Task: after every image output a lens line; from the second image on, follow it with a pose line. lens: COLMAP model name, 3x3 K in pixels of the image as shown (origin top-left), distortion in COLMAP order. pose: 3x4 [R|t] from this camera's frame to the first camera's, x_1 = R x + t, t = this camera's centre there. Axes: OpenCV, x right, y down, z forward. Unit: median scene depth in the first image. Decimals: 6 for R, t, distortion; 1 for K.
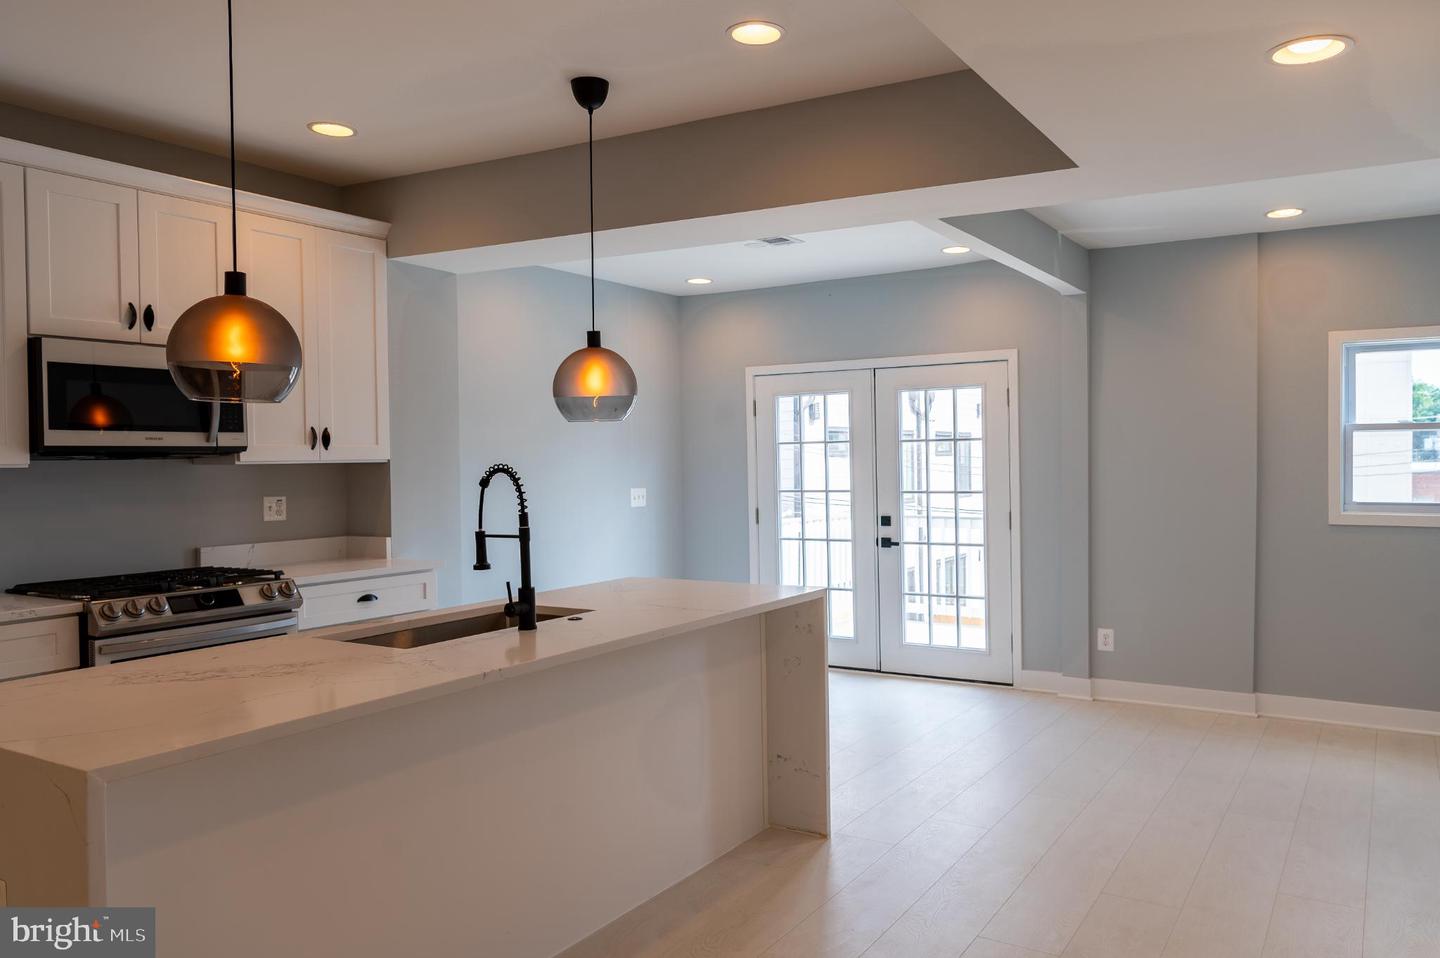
lens RADIAL K [[1035.4, 0, 778.8], [0, 1035.4, 469.0], [0, 0, 1]] dist [0.012055, -0.013148]
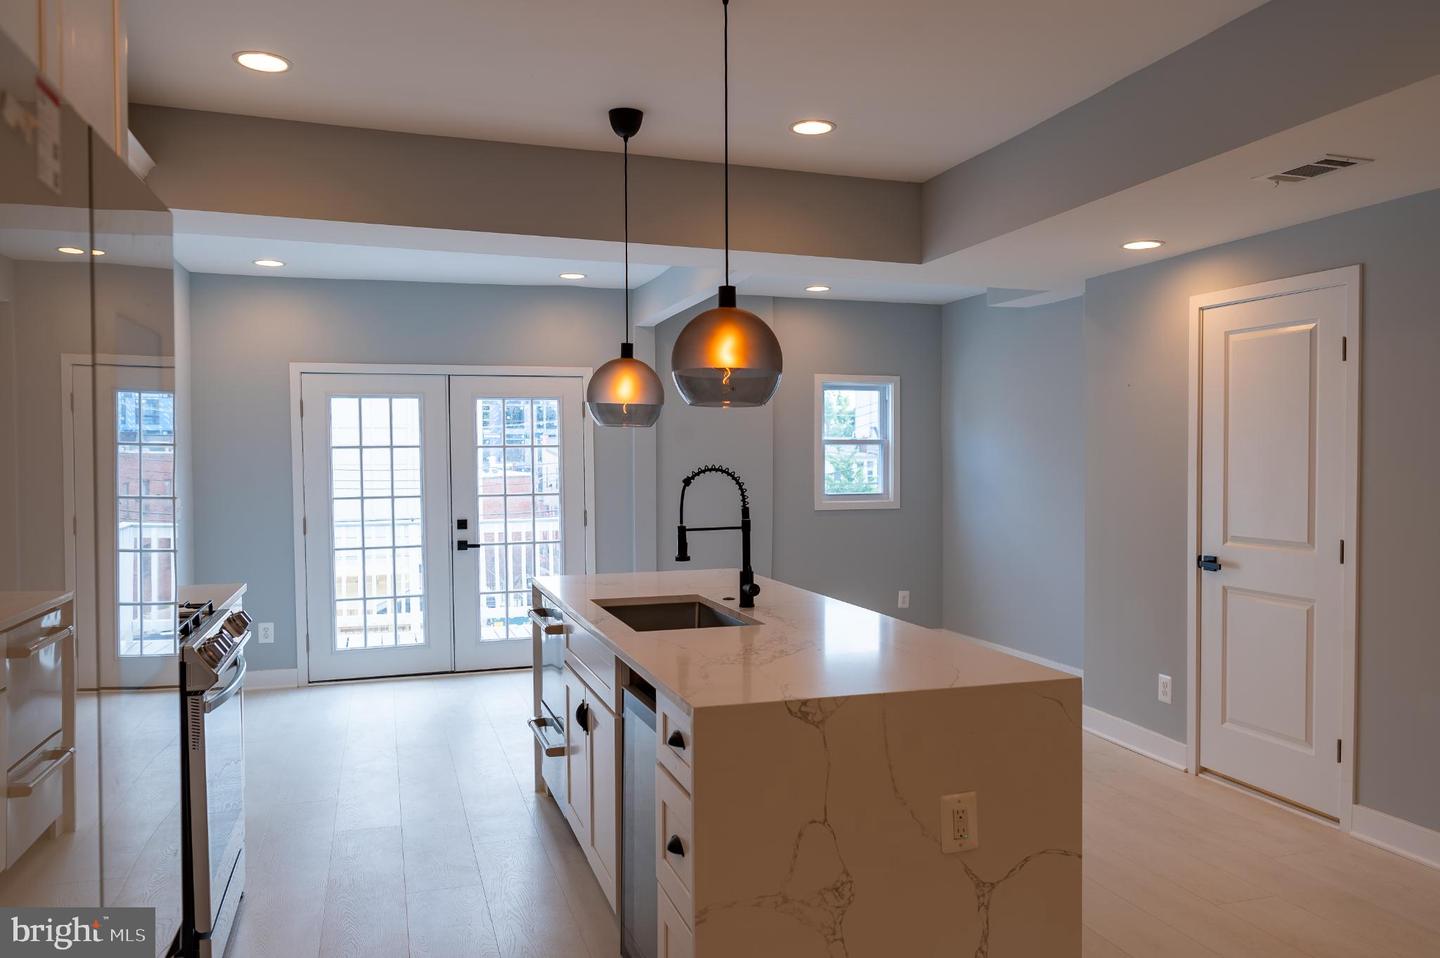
lens RADIAL K [[1078.9, 0, 728.0], [0, 1078.9, 505.1], [0, 0, 1]] dist [-0.001478, -0.001169]
pose [[0.665871, -0.027033, 0.745577, -0.835960], [0.008438, 0.999552, 0.028705, 0.003877], [-0.746019, -0.012823, 0.665801, 0.145836]]
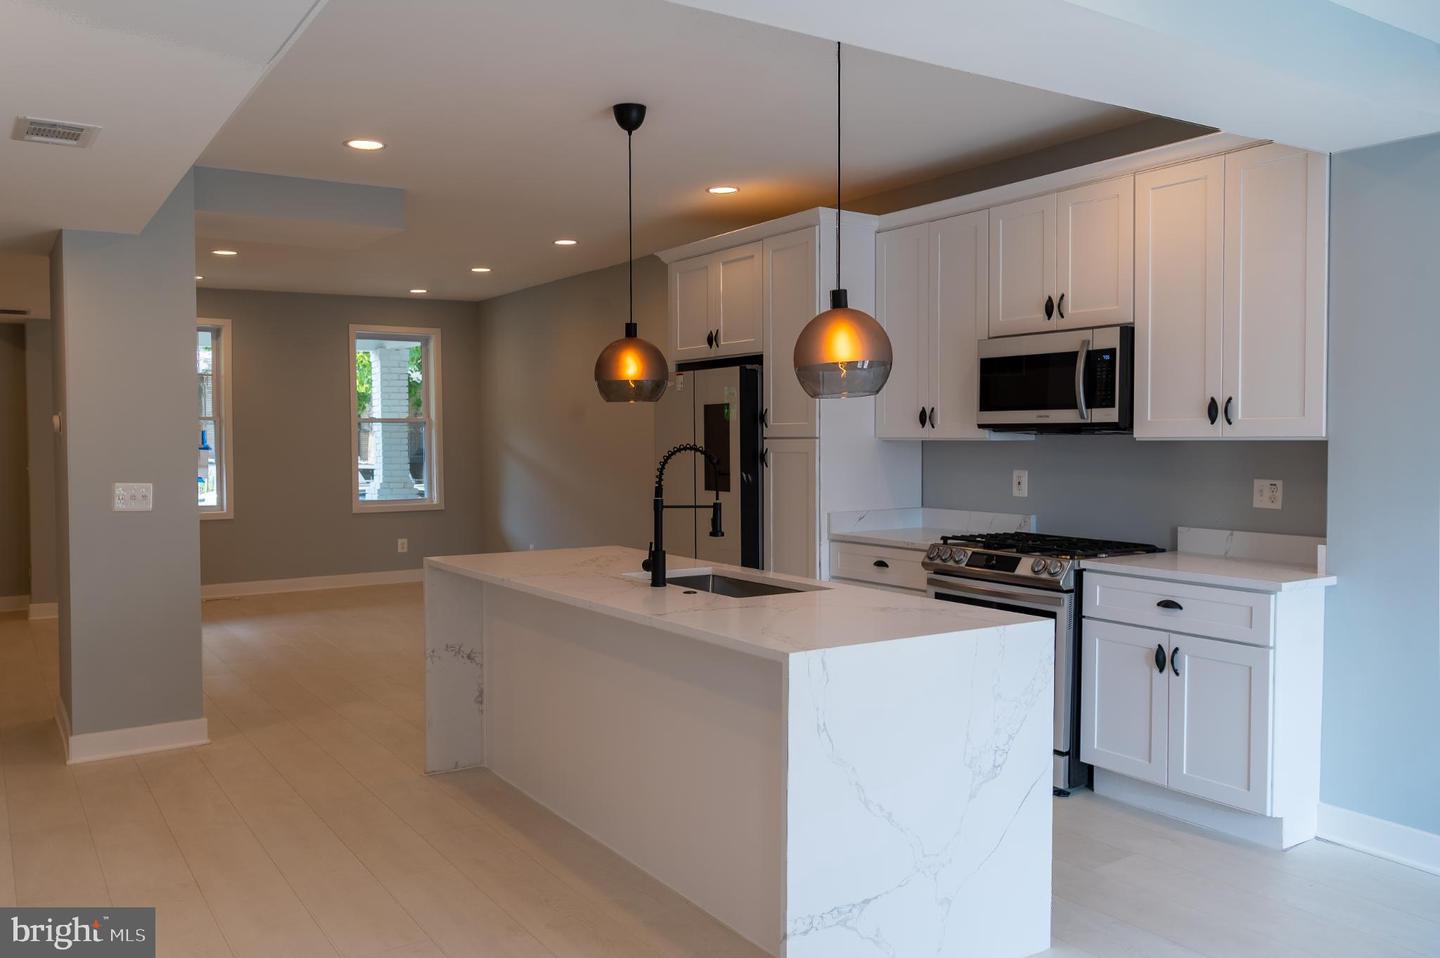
lens RADIAL K [[1194.4, 0, 738.7], [0, 1194.4, 468.2], [0, 0, 1]] dist [-0.008388, 0.000986]
pose [[-0.452751, 0.036524, -0.890889, 0.646034], [-0.002823, 0.999097, 0.042395, -0.025184], [0.891633, 0.021710, -0.452239, 1.204409]]
